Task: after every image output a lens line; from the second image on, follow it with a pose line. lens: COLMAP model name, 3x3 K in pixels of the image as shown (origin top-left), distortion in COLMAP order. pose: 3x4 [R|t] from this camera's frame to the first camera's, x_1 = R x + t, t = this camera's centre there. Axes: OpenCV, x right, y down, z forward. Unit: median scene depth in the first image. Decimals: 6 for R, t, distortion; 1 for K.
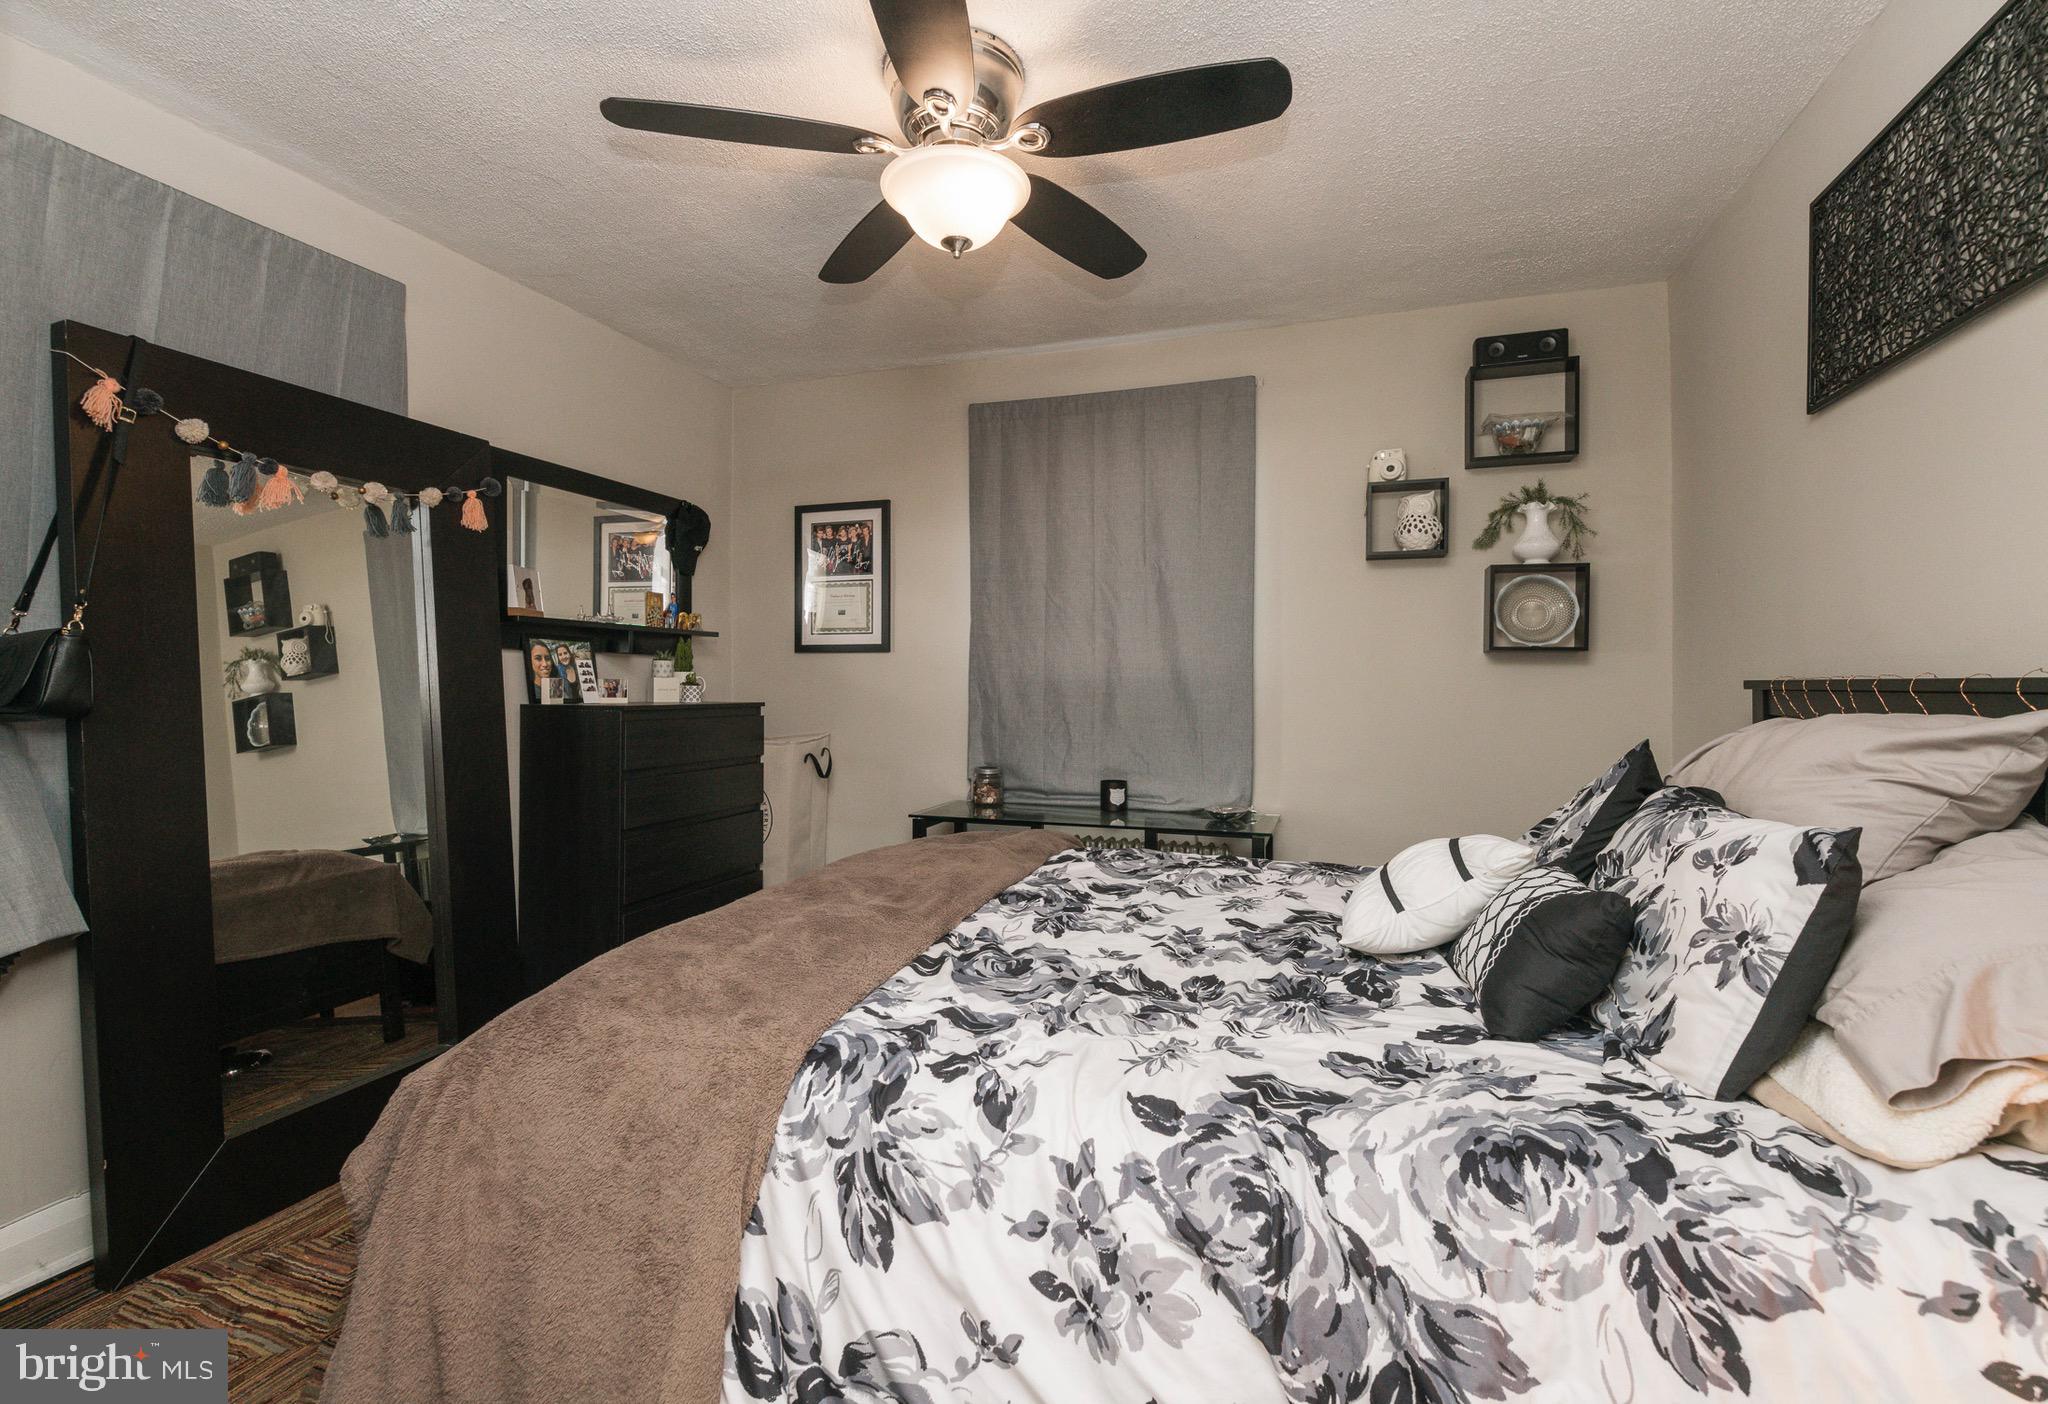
lens RADIAL K [[910.1, 0, 1020.9], [0, 910.1, 693.7], [0, 0, 1]] dist [-0.001156, -0.000168]
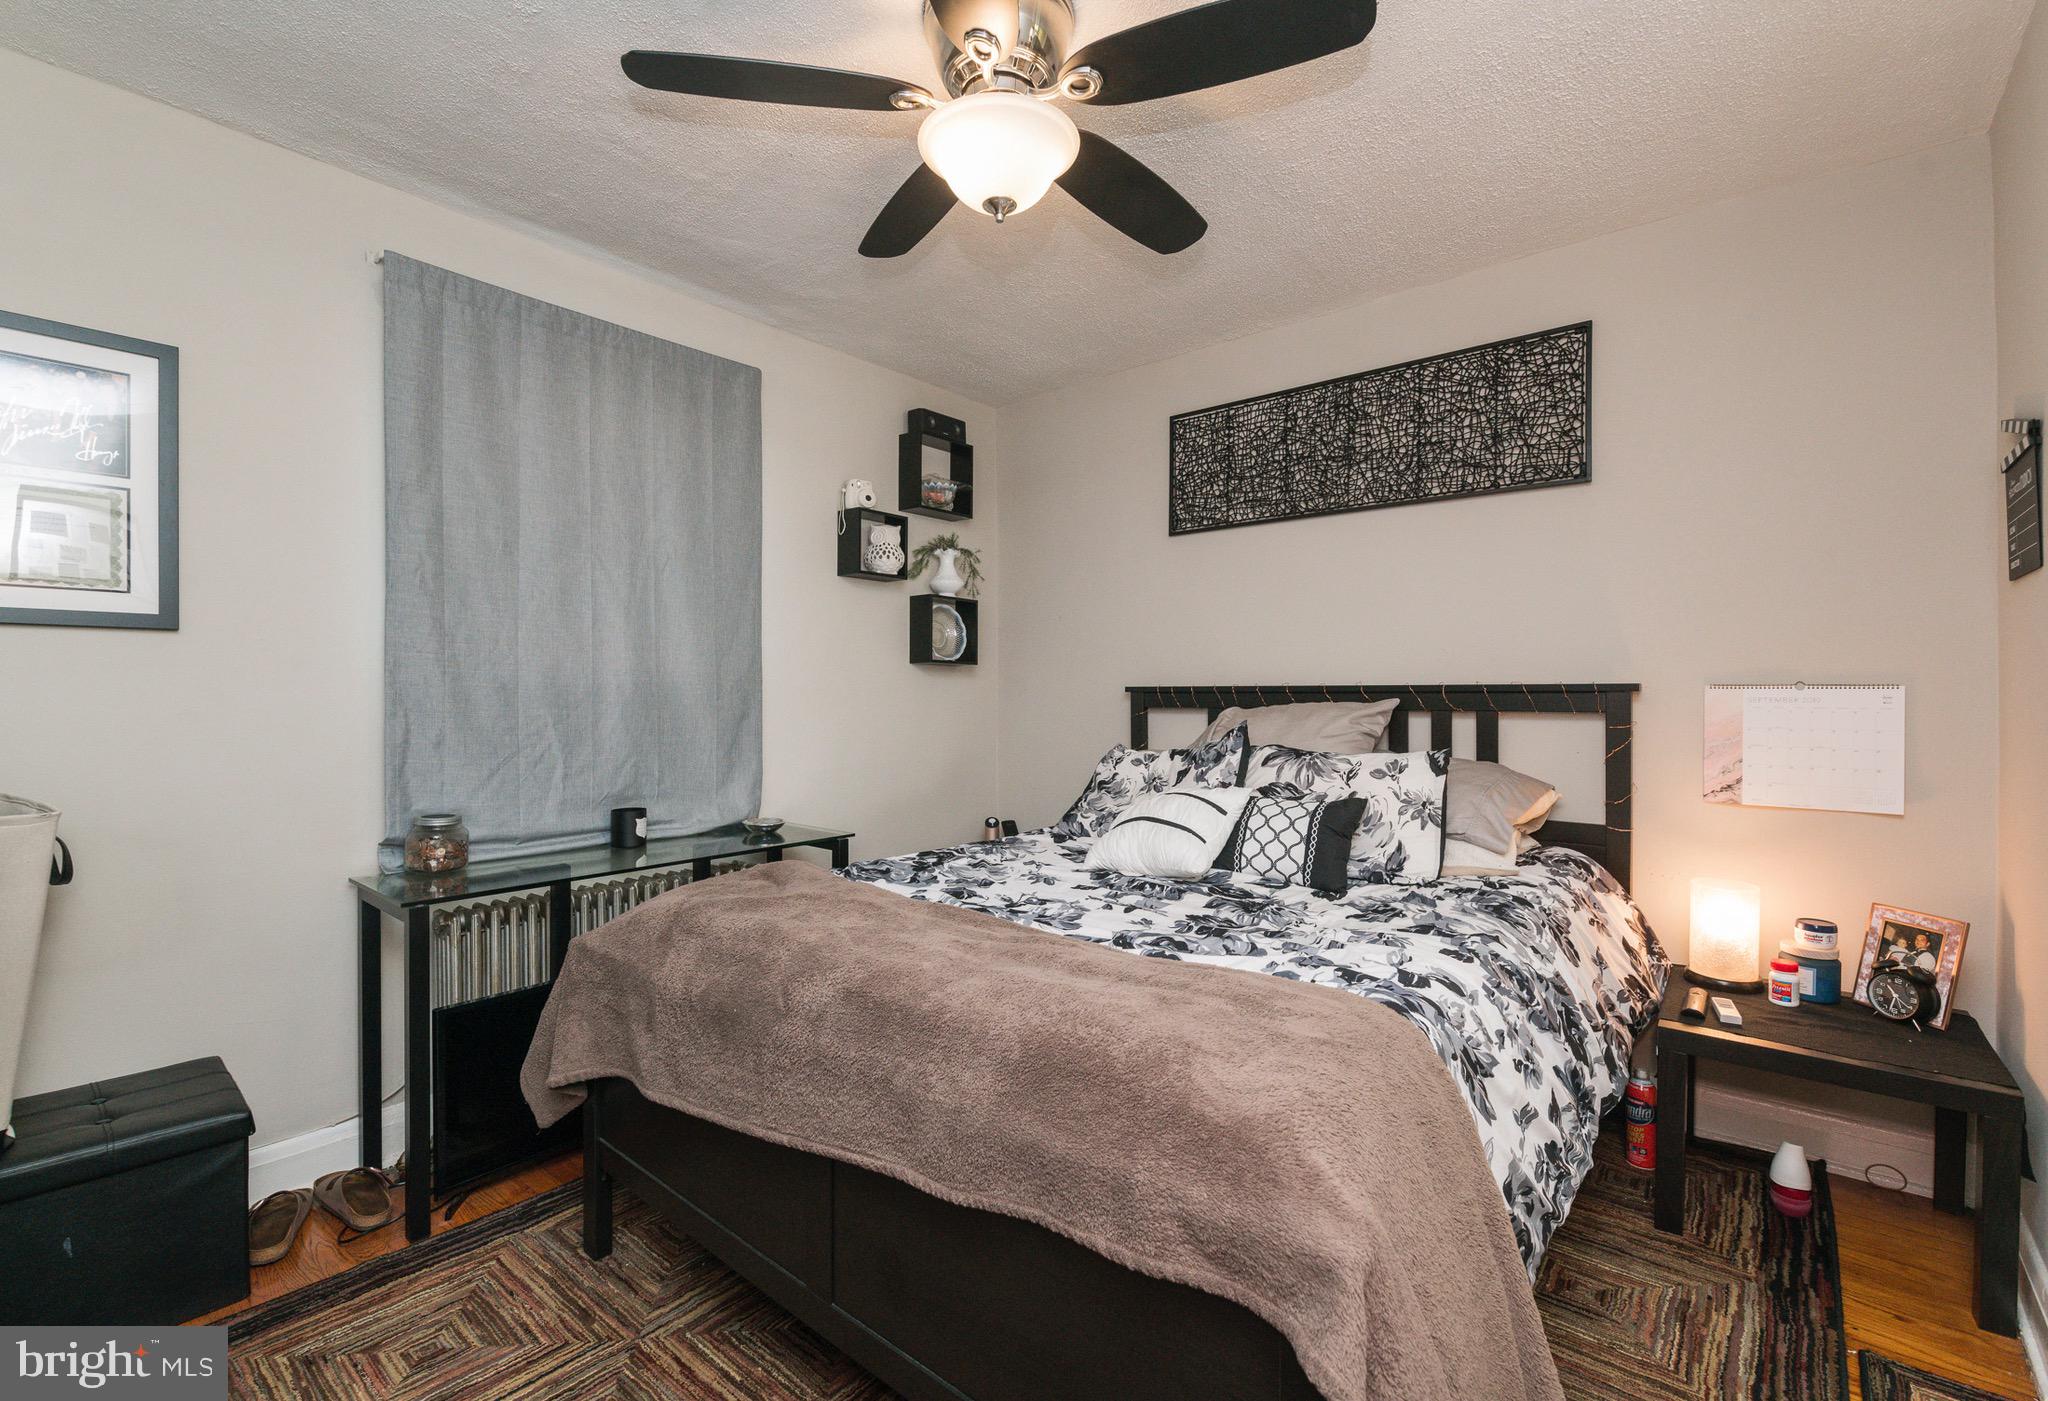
lens RADIAL K [[910.1, 0, 1037.0], [0, 910.1, 701.9], [0, 0, 1]] dist [-0.001156, -0.000168]
pose [[0.346528, -0.013267, 0.937946, -0.618130], [0.012651, 0.999875, 0.009469, -0.003516], [-0.937954, 0.008585, 0.346653, 0.440755]]
